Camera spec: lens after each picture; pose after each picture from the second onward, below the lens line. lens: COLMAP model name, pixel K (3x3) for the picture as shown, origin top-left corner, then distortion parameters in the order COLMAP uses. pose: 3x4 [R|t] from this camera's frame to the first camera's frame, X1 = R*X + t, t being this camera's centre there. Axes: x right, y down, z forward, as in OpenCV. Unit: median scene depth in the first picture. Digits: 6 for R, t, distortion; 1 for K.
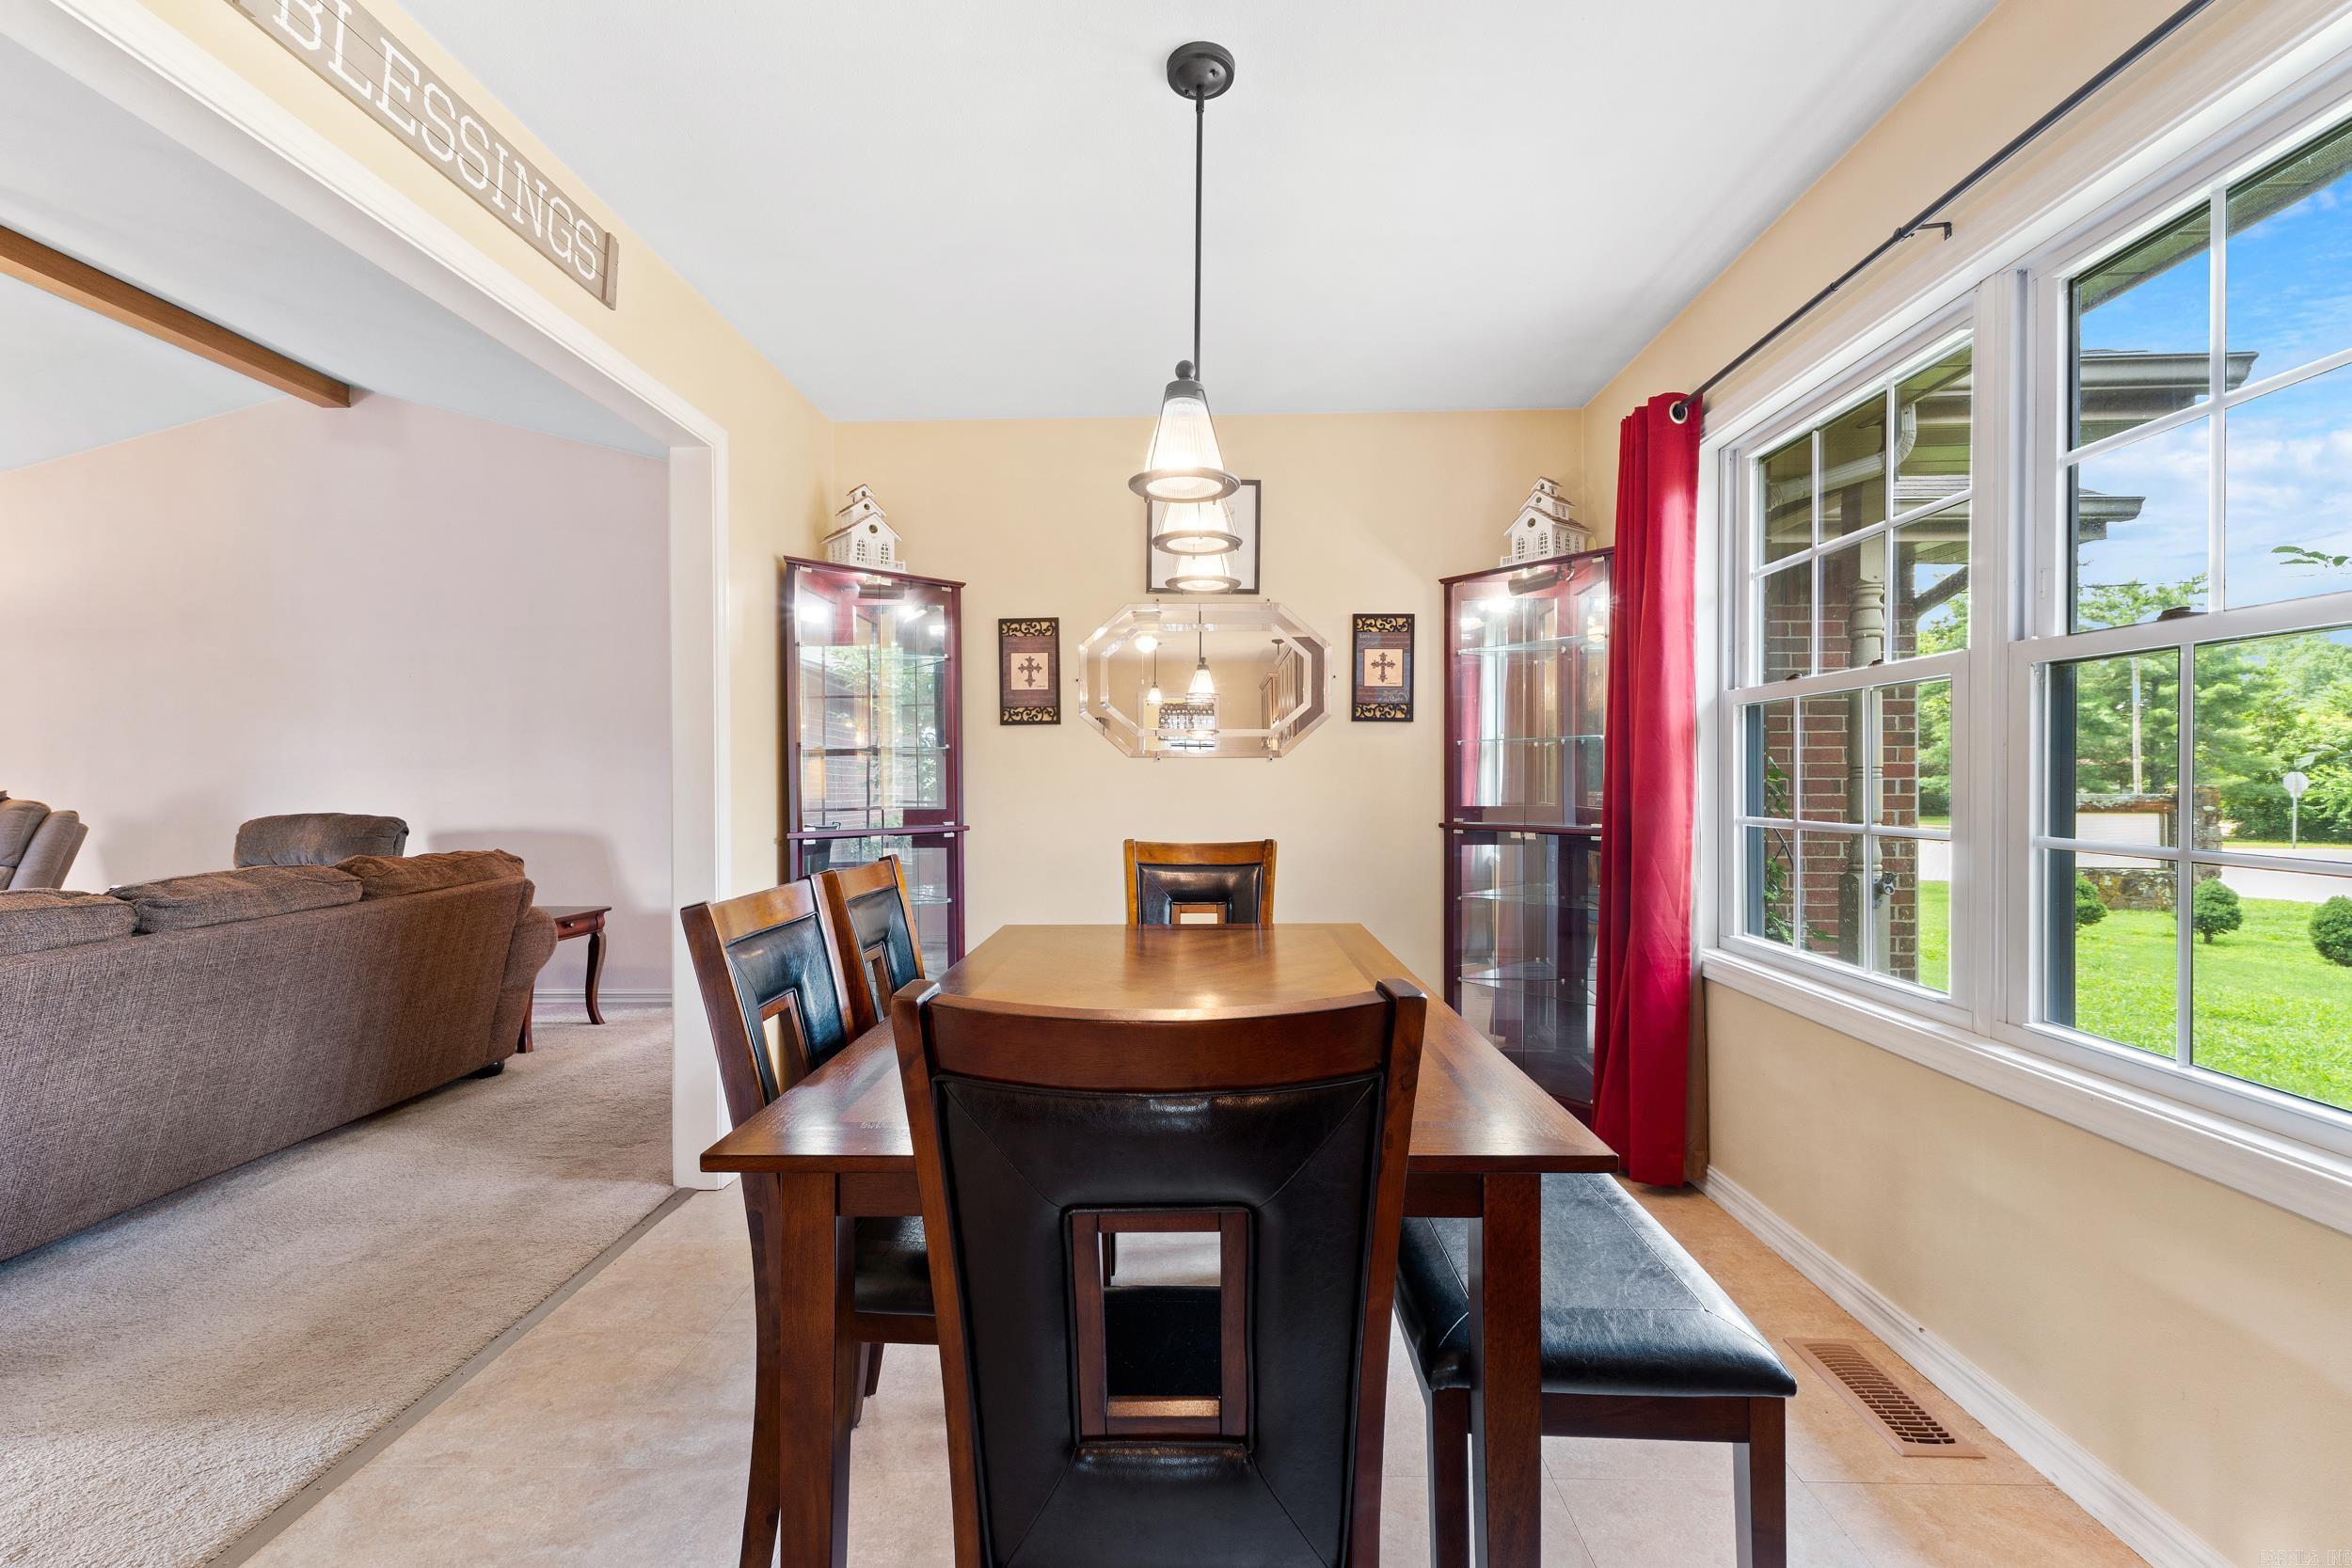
lens RADIAL K [[995.6, 0, 1174.5], [0, 995.6, 775.7], [0, 0, 1]] dist [0.001496, -0.001103]
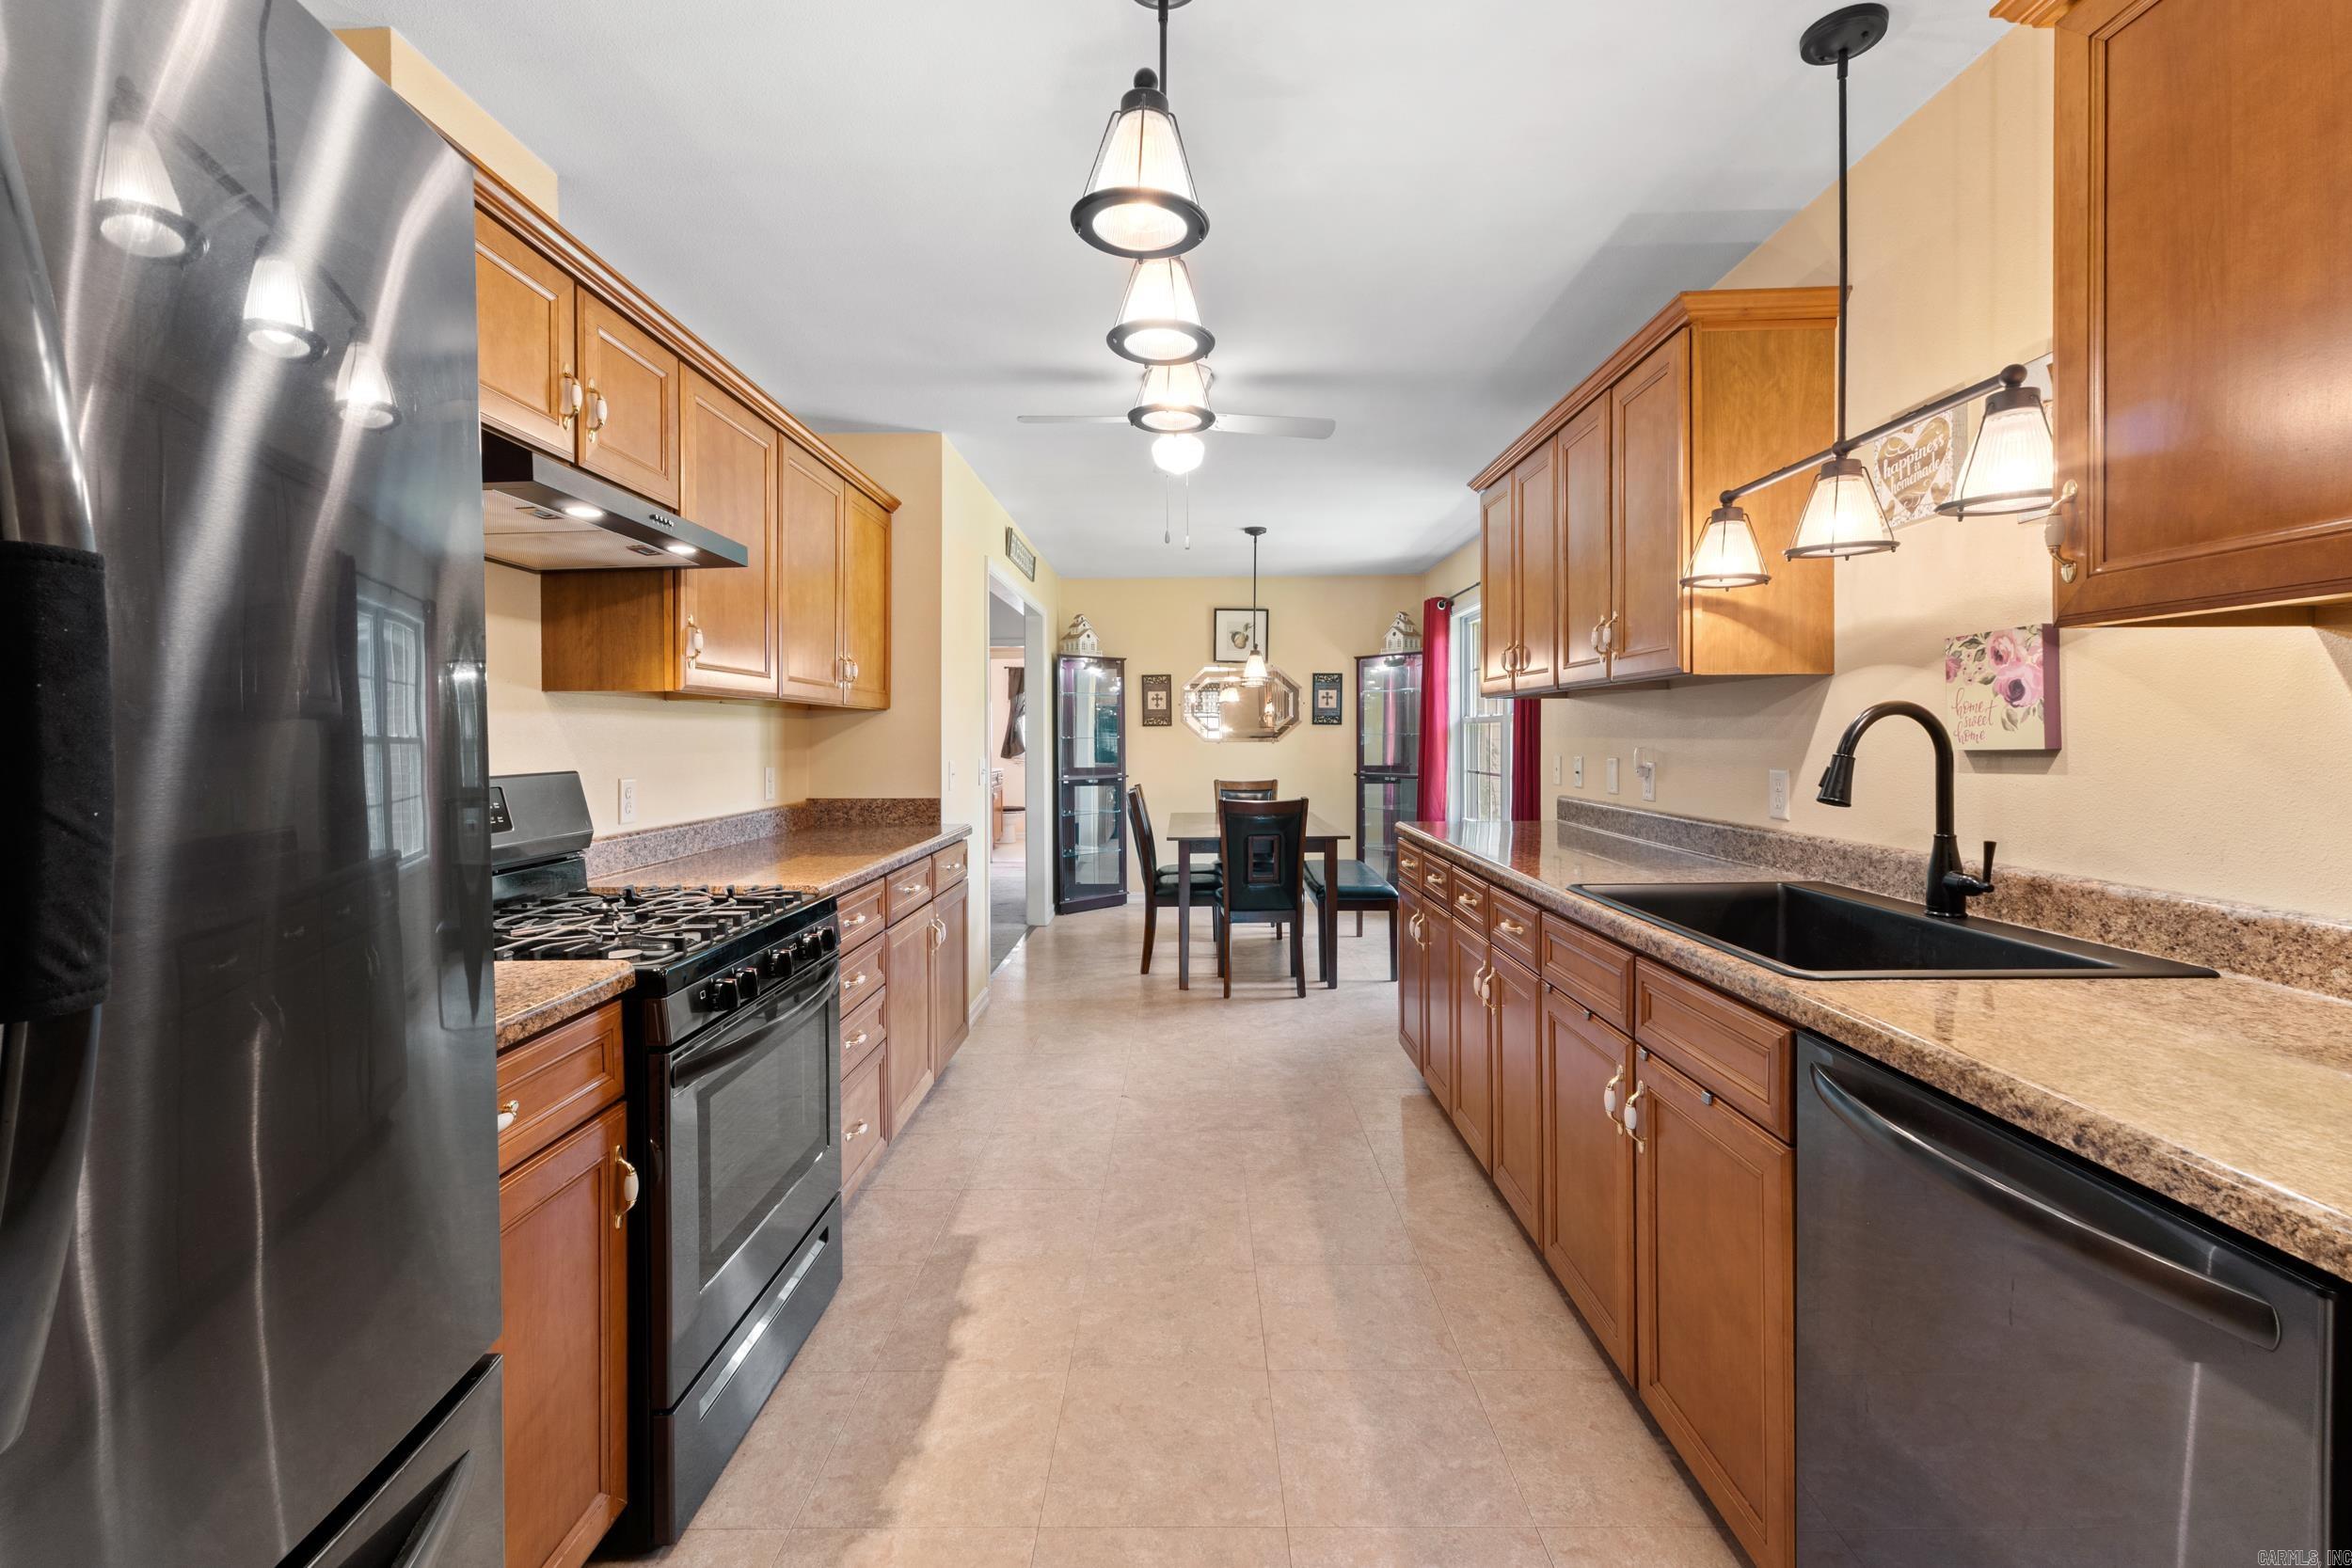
lens RADIAL K [[995.6, 0, 1173.1], [0, 995.6, 738.7], [0, 0, 1]] dist [0.001496, -0.001103]
pose [[0.999967, 0.000348, 0.008150, -0.129470], [-0.000384, 0.999990, 0.004471, -0.034658], [-0.008149, -0.004474, 0.999957, -1.077339]]
